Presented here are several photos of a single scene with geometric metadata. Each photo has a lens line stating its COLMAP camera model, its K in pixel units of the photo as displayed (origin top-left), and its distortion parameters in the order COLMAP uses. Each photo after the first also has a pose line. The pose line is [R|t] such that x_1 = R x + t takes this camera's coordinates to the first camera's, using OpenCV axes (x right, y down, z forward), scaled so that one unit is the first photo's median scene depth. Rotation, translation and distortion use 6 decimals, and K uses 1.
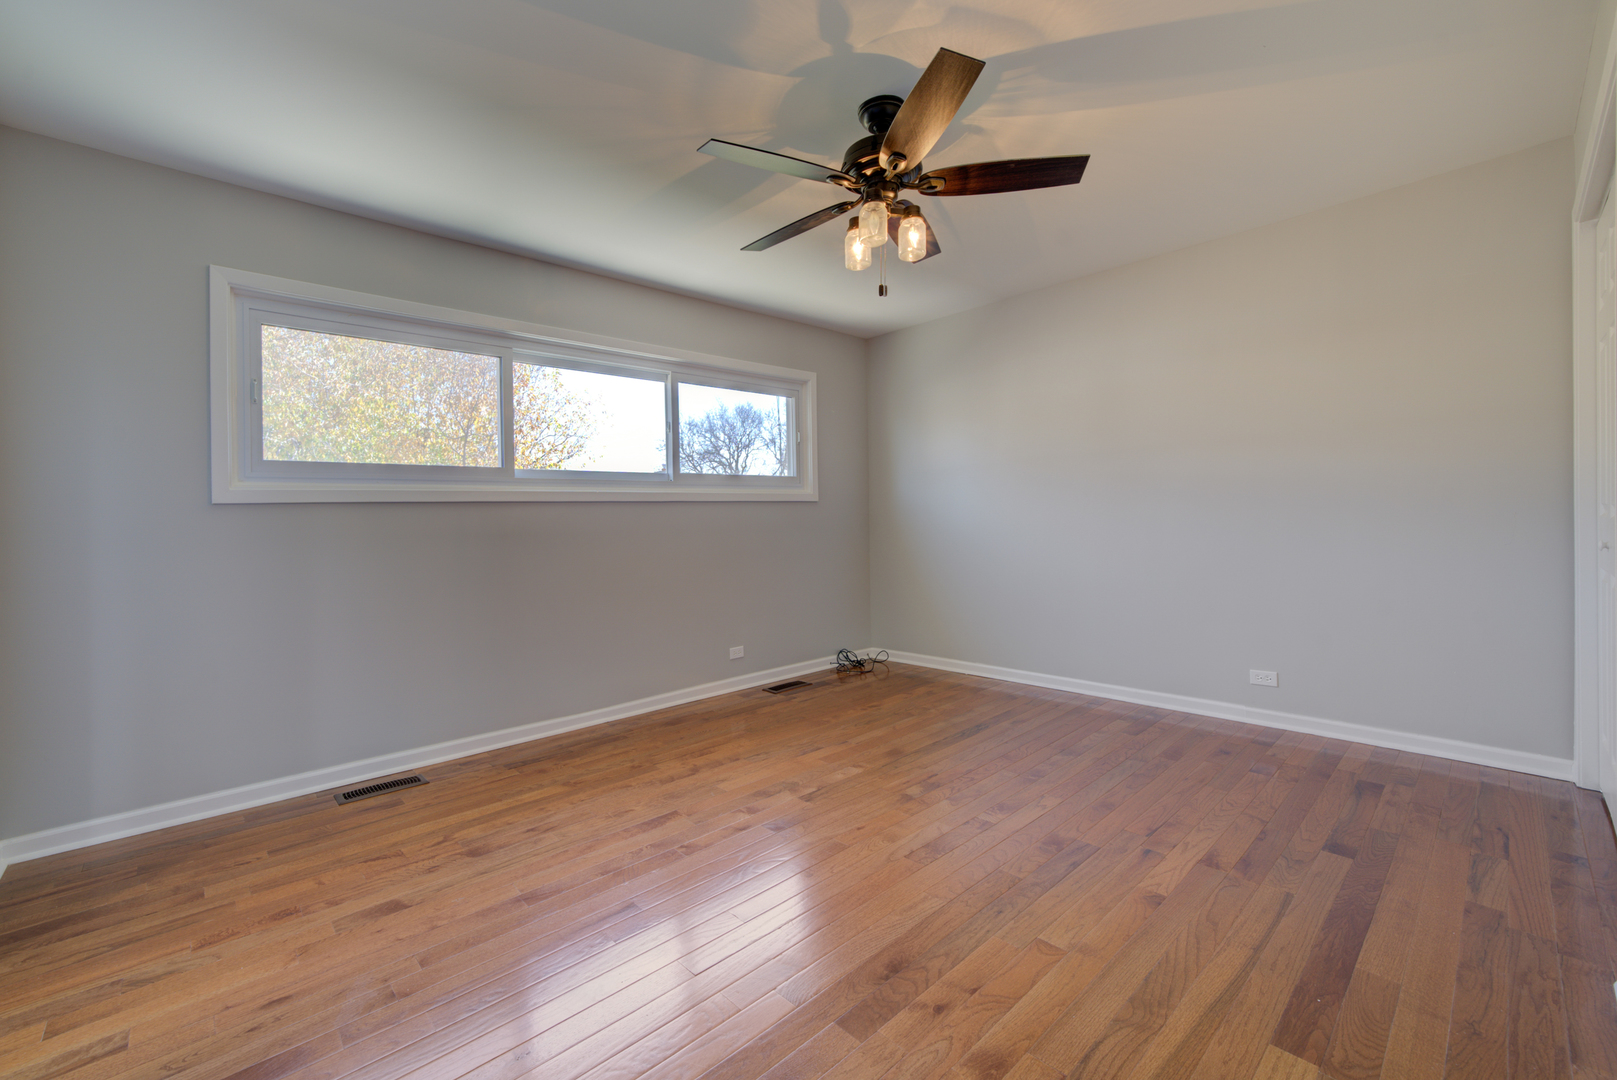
lens RADIAL K [[618.5, 0, 808.5], [0, 618.5, 540.0], [0, 0, 1]] dist [0.001303, 0.000158]
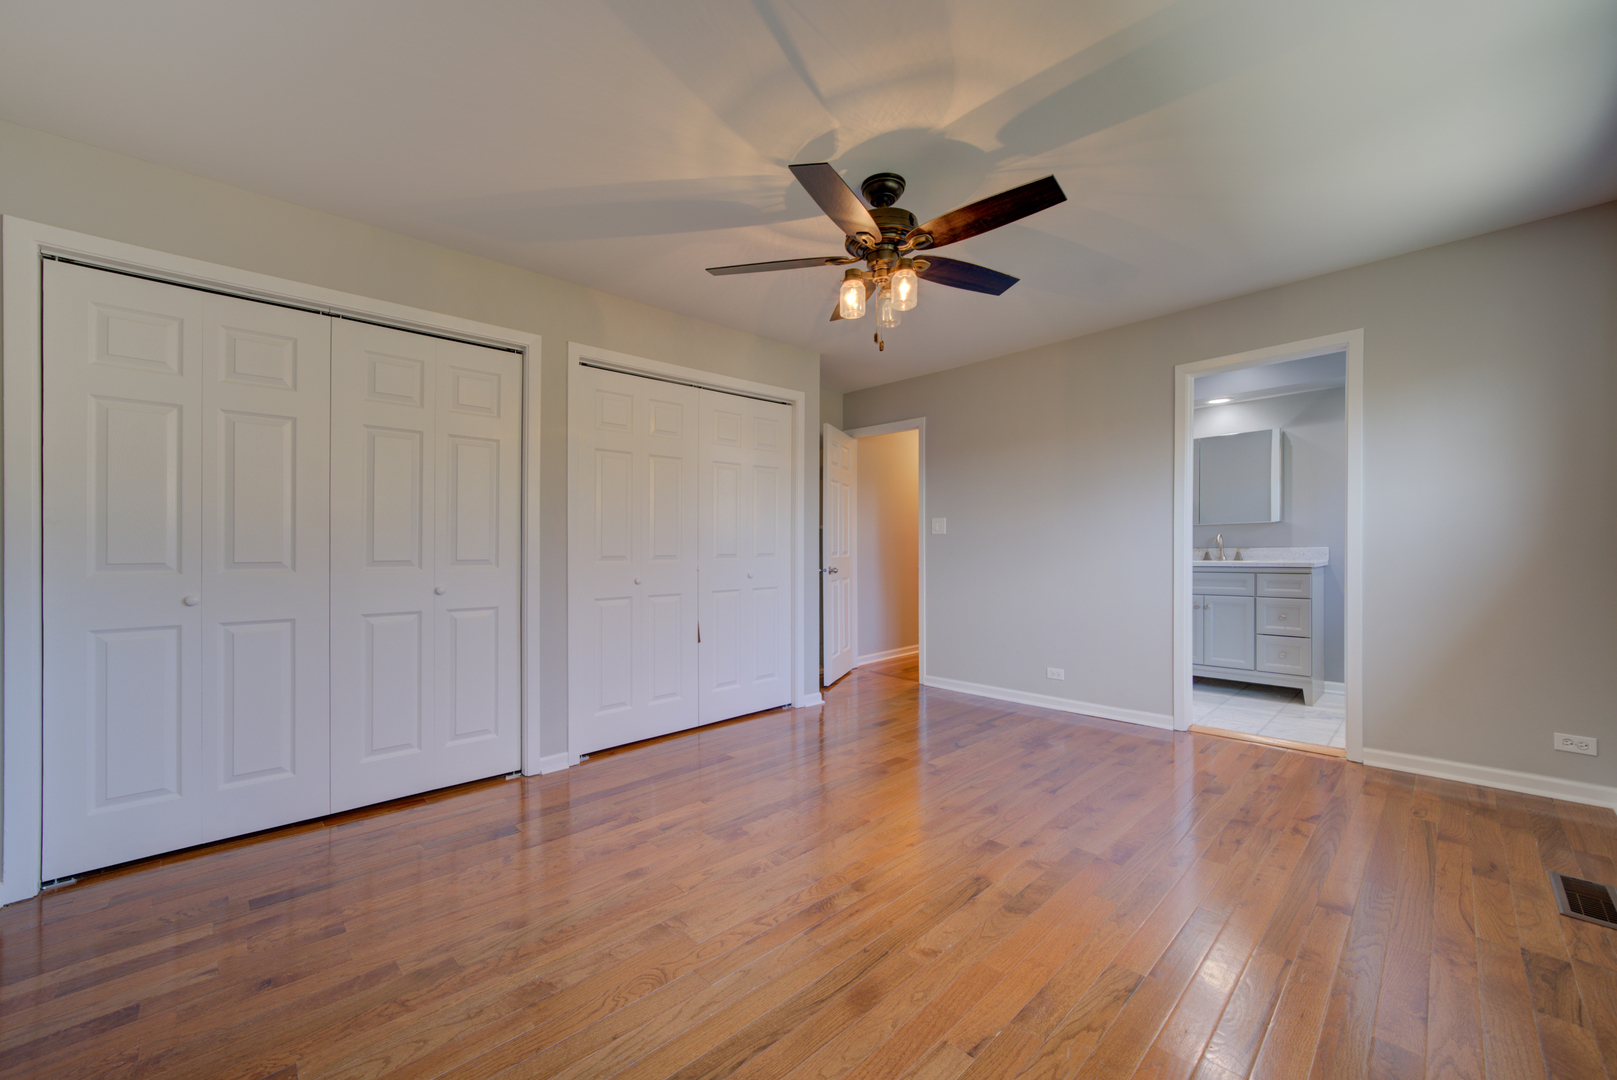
lens RADIAL K [[618.5, 0, 808.5], [0, 618.5, 540.0], [0, 0, 1]] dist [0.001303, 0.000158]
pose [[-0.999460, 0.028956, 0.015554, 0.199374], [0.029278, 0.999353, 0.020887, -0.059016], [-0.014939, 0.021331, -0.999661, 1.814651]]
